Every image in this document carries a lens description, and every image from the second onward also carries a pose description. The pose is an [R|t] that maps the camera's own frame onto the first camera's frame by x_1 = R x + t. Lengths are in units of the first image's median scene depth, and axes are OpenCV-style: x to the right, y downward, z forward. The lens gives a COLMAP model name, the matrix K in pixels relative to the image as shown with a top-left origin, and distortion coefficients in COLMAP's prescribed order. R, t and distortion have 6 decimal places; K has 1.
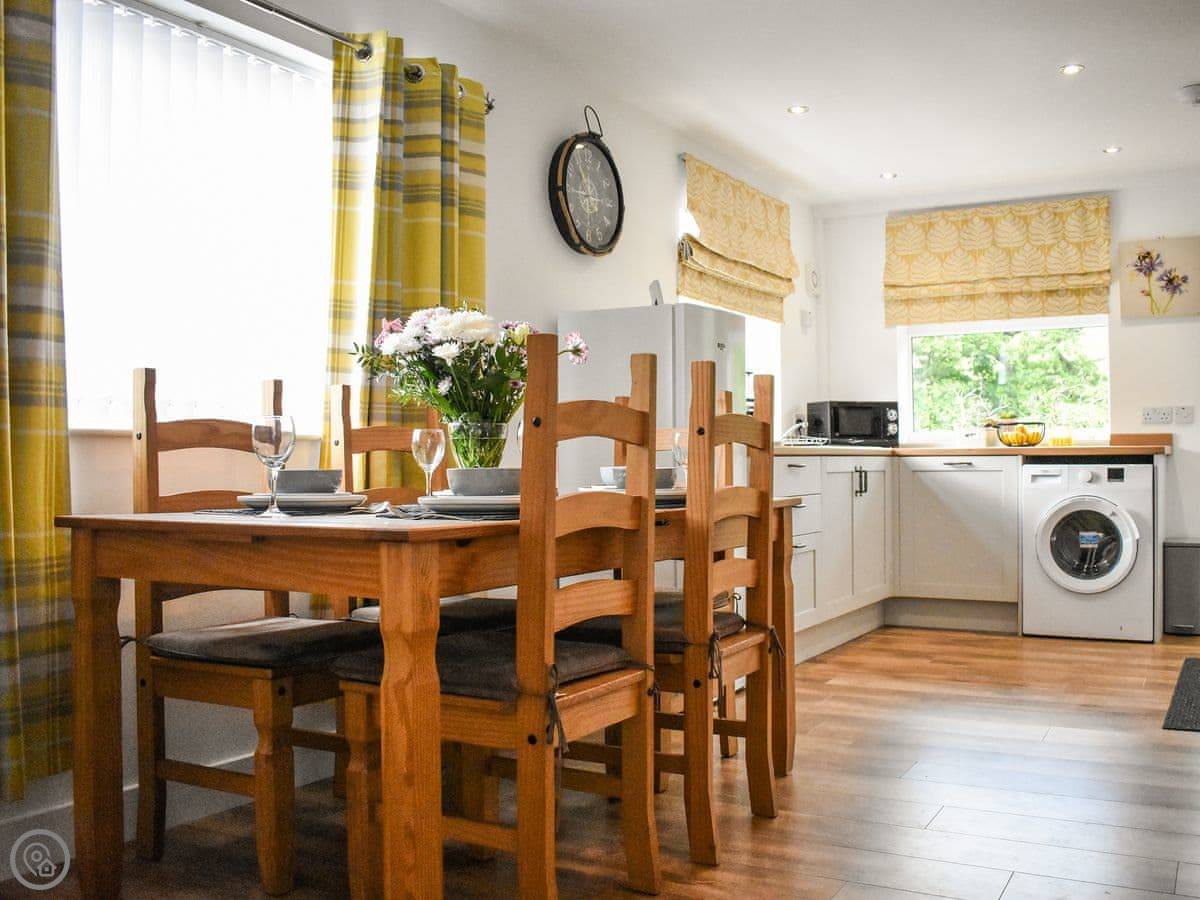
lens RADIAL K [[1077.2, 0, 671.4], [0, 1077.2, 444.8], [0, 0, 1]] dist [-0.076385, -0.018685]
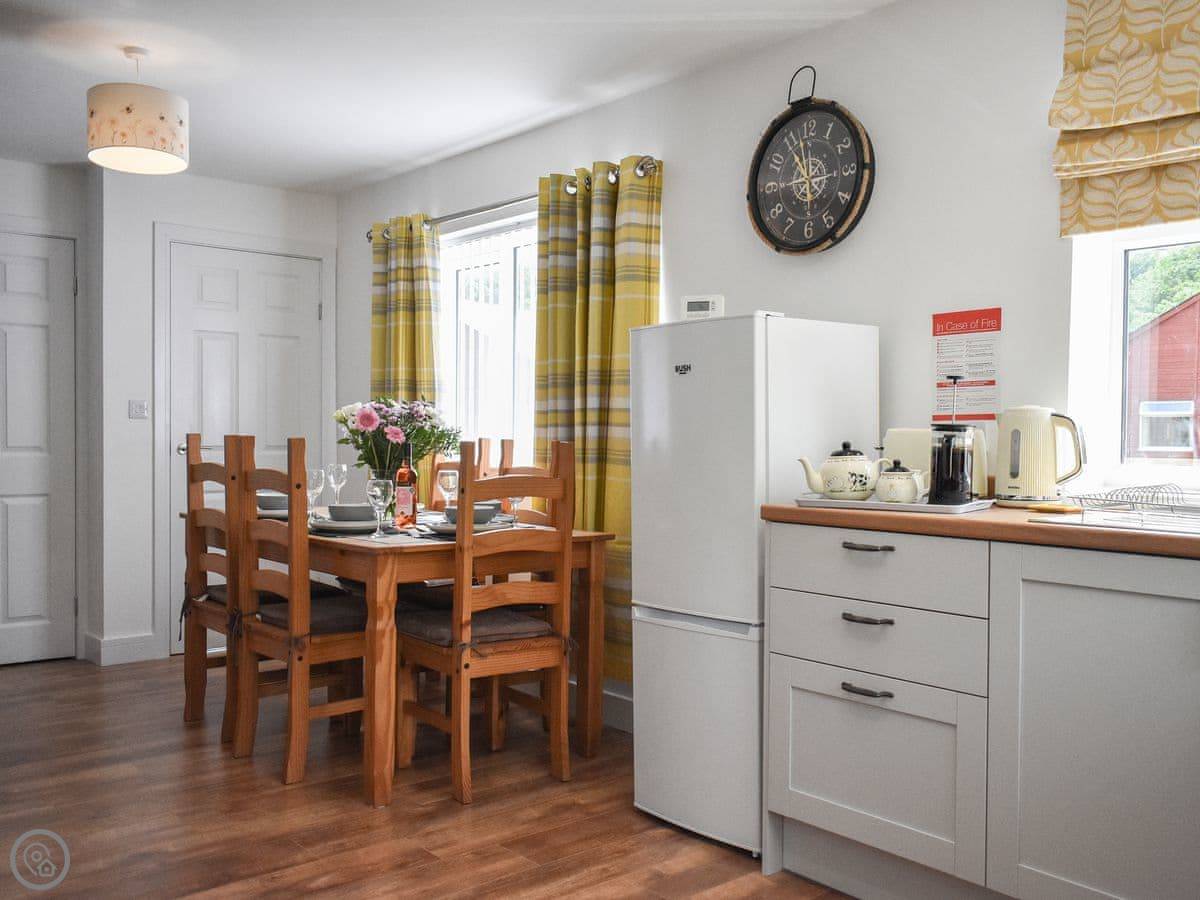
lens RADIAL K [[1114.7, 0, 651.5], [0, 1114.7, 444.5], [0, 0, 1]] dist [0.014196, 0.010163]
pose [[-0.347959, 0.015384, -0.937384, 0.540770], [0.005807, 0.999882, 0.014255, -0.033600], [0.937492, -0.000483, -0.348007, 0.850256]]
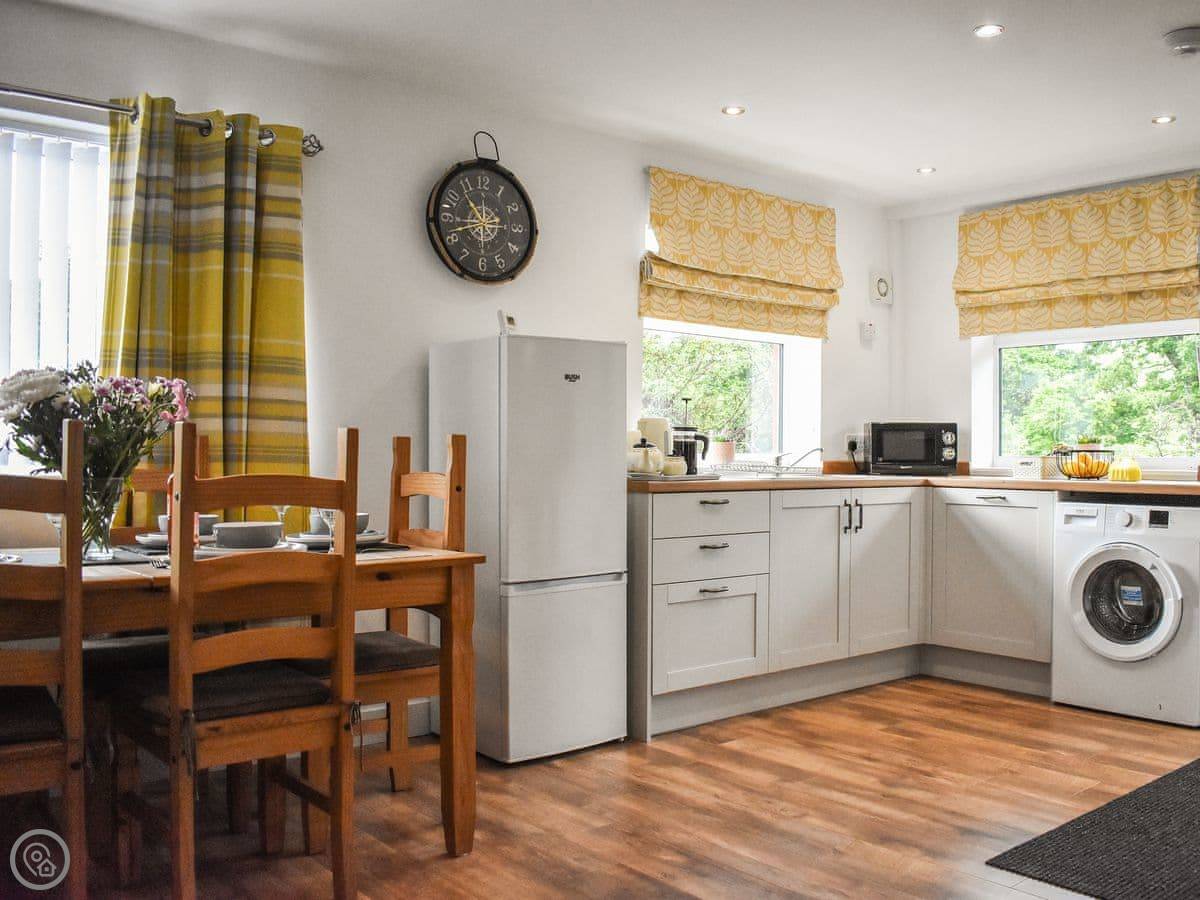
lens RADIAL K [[1045.9, 0, 675.5], [0, 1045.9, 452.0], [0, 0, 1]] dist [-0.085650, 0.003684]
pose [[0.941480, 0.012480, -0.336837, 0.296622], [-0.008635, 0.999879, 0.012909, -0.026829], [0.336957, -0.009244, 0.941475, 0.118238]]
